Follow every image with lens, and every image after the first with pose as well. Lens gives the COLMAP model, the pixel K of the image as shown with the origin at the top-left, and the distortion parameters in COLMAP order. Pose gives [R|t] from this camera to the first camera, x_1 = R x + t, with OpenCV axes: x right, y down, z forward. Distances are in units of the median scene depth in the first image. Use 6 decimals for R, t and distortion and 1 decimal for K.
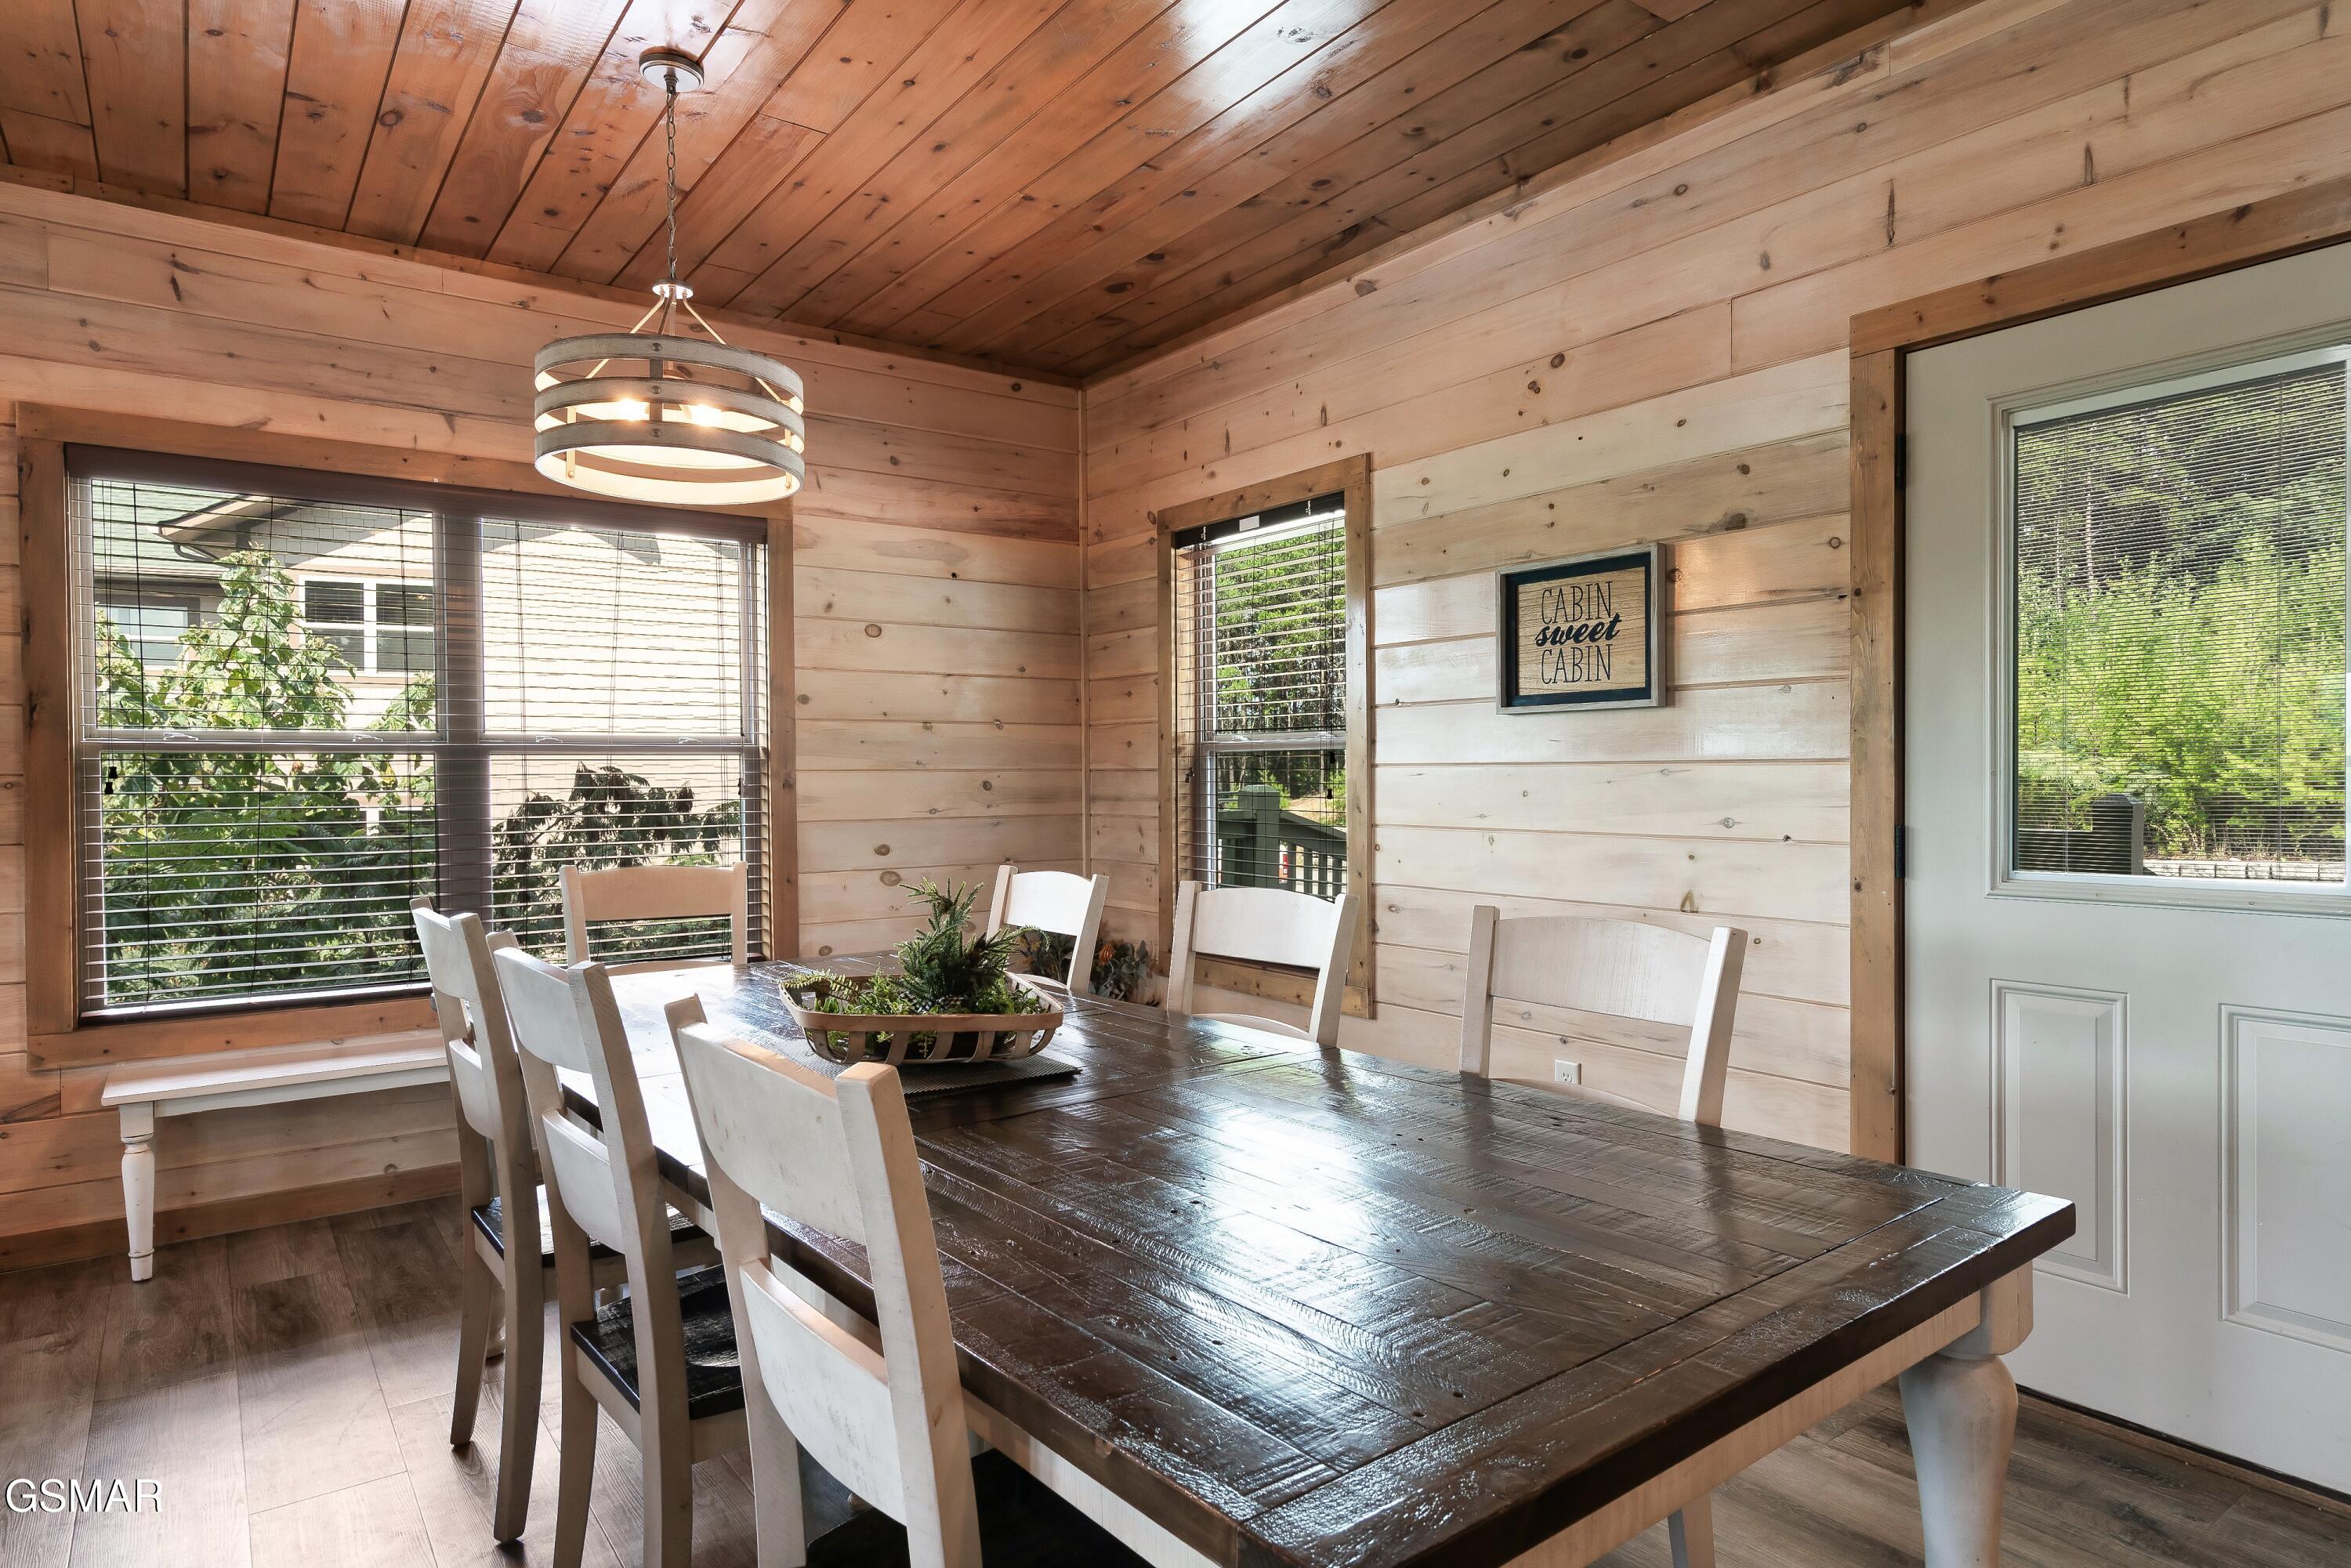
lens RADIAL K [[1361.1, 0, 1182.2], [0, 1361.1, 789.7], [0, 0, 1]] dist [0.007868, 0.001494]
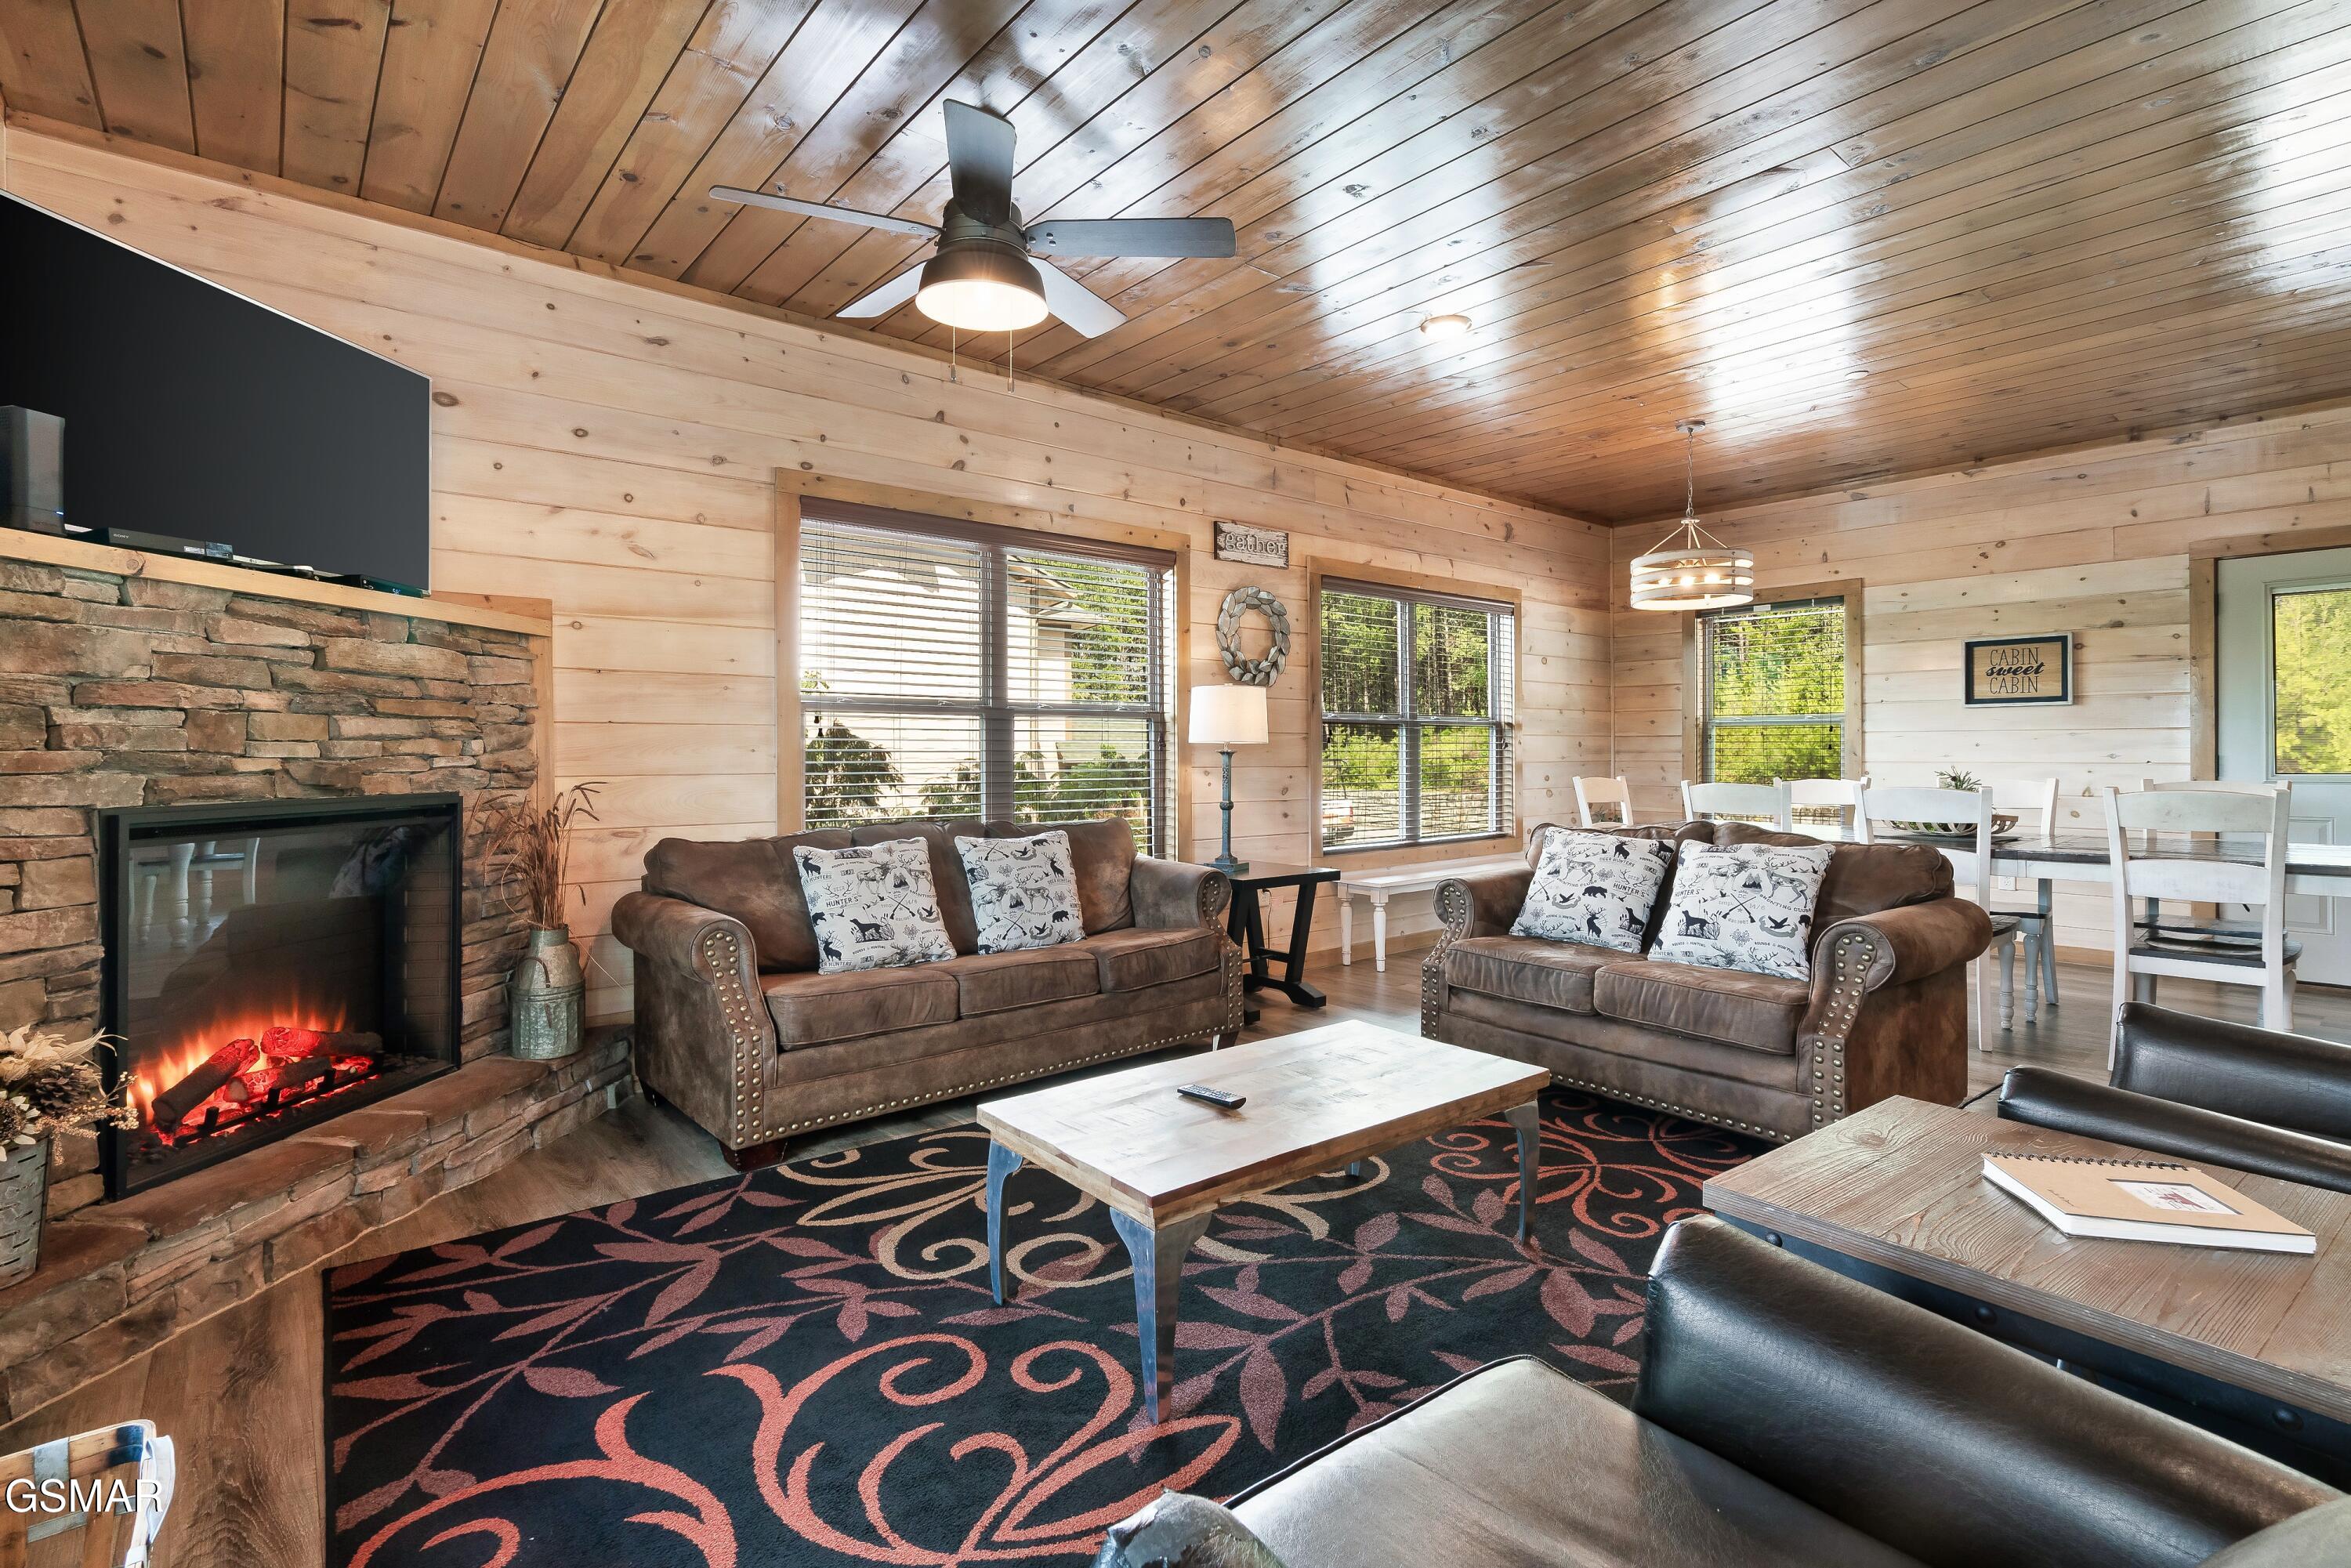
lens RADIAL K [[1101.6, 0, 1178.7], [0, 1101.6, 753.0], [0, 0, 1]] dist [-0.005199, 0.004099]
pose [[0.998272, 0.002234, 0.058719, -1.113861], [-0.001637, 0.999946, -0.010216, 0.035870], [-0.058739, 0.010102, 0.998222, -0.655060]]
